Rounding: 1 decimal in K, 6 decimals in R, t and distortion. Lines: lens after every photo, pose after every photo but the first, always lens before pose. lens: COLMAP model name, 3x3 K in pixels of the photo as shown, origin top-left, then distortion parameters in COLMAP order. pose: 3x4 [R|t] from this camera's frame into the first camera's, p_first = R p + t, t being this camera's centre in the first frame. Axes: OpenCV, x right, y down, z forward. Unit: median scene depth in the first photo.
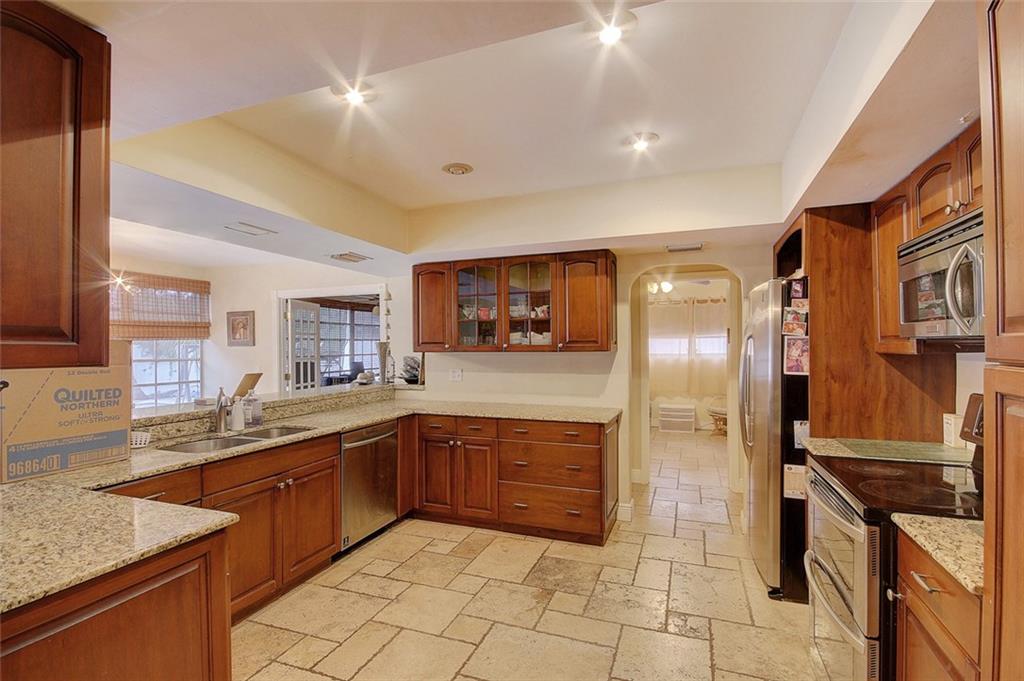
lens RADIAL K [[474.9, 0, 531.9], [0, 474.9, 346.6], [0, 0, 1]] dist [0.003582, -0.004472]
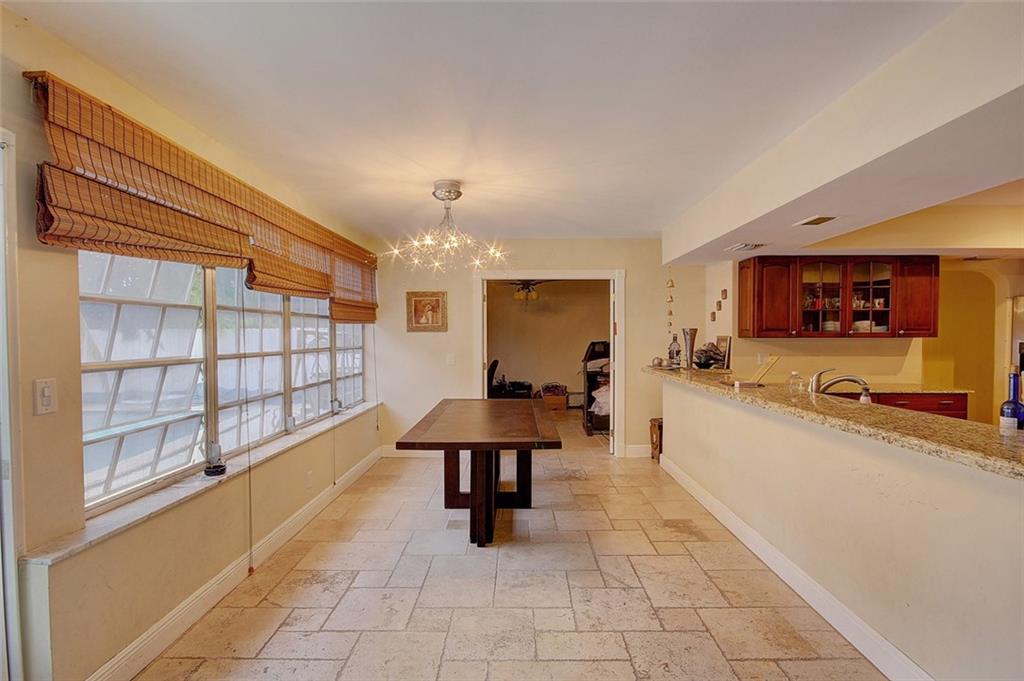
lens RADIAL K [[474.9, 0, 521.7], [0, 474.9, 347.0], [0, 0, 1]] dist [0.003582, -0.004472]
pose [[0.937980, -0.001670, 0.346685, -1.365589], [-0.004908, 0.999824, 0.018095, 0.019055], [-0.346654, -0.018674, 0.937807, 0.215957]]
